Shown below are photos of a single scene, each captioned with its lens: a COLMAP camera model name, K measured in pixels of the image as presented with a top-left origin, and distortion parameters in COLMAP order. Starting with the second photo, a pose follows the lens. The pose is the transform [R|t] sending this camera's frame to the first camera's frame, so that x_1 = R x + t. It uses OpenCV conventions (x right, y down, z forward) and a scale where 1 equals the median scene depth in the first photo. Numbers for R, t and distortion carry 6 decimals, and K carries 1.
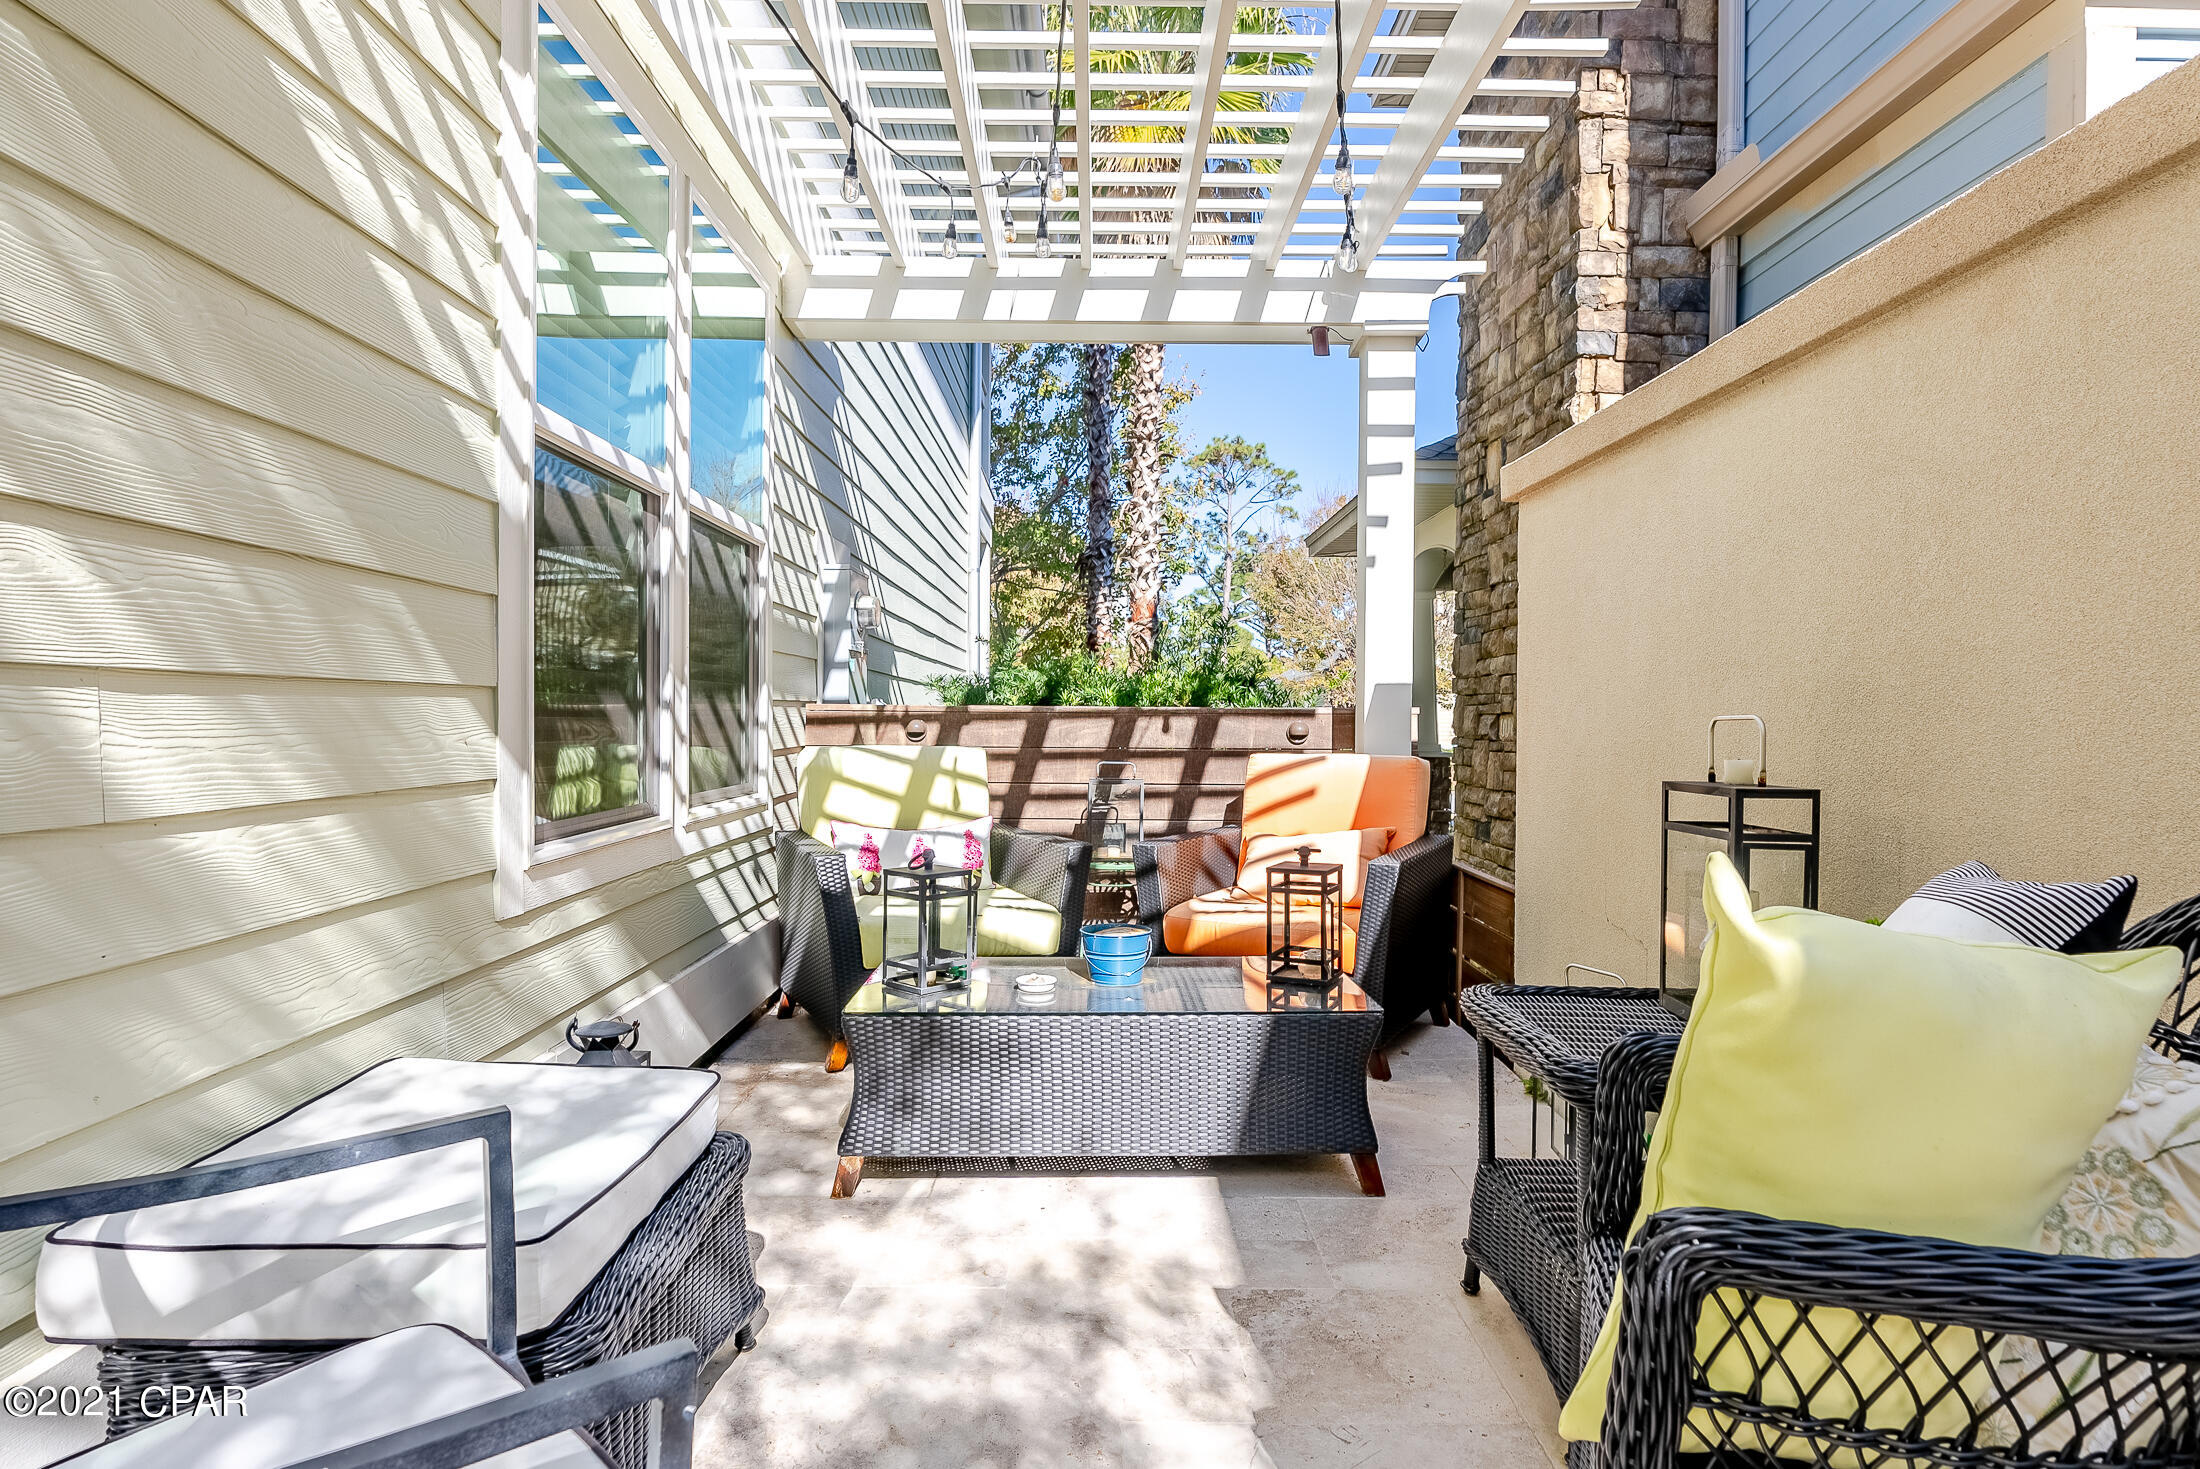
lens RADIAL K [[1113.7, 0, 1104.6], [0, 1113.7, 729.8], [0, 0, 1]] dist [-0.001755, 0.000750]
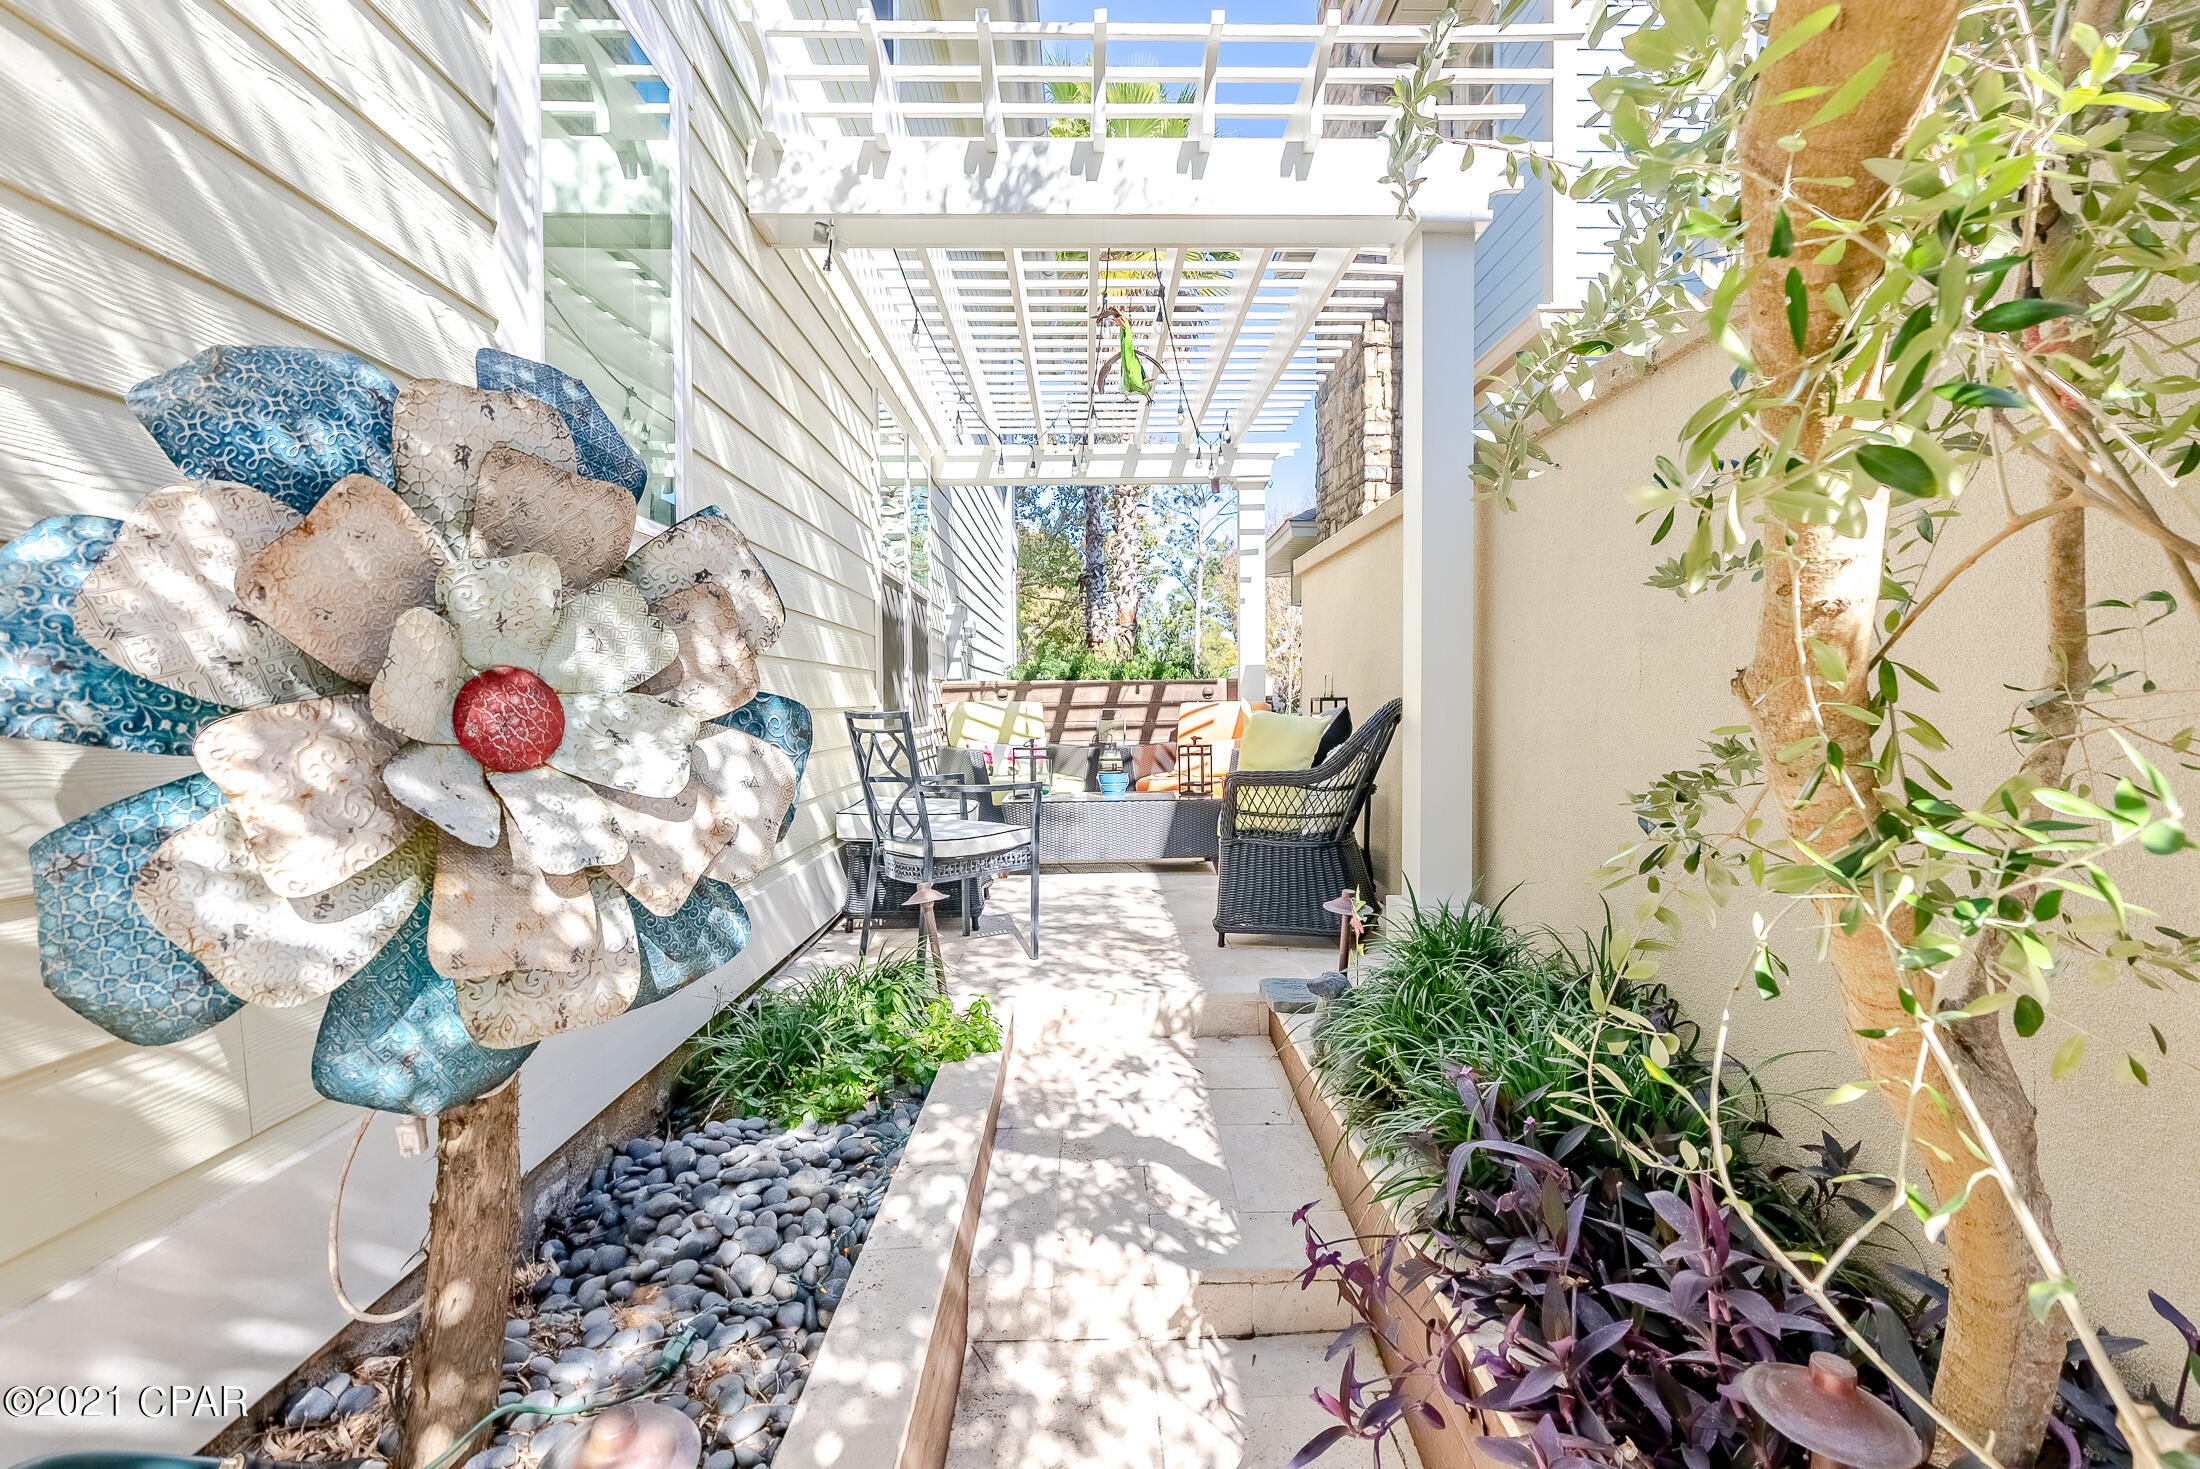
lens RADIAL K [[1033.5, 0, 1111.4], [0, 1033.5, 755.9], [0, 0, 1]] dist [-0.004048, -0.000213]
pose [[0.999756, -0.016024, 0.015200, -0.015795], [0.015410, 0.999095, 0.039646, 0.037006], [-0.015821, -0.039402, 0.999098, -0.718853]]
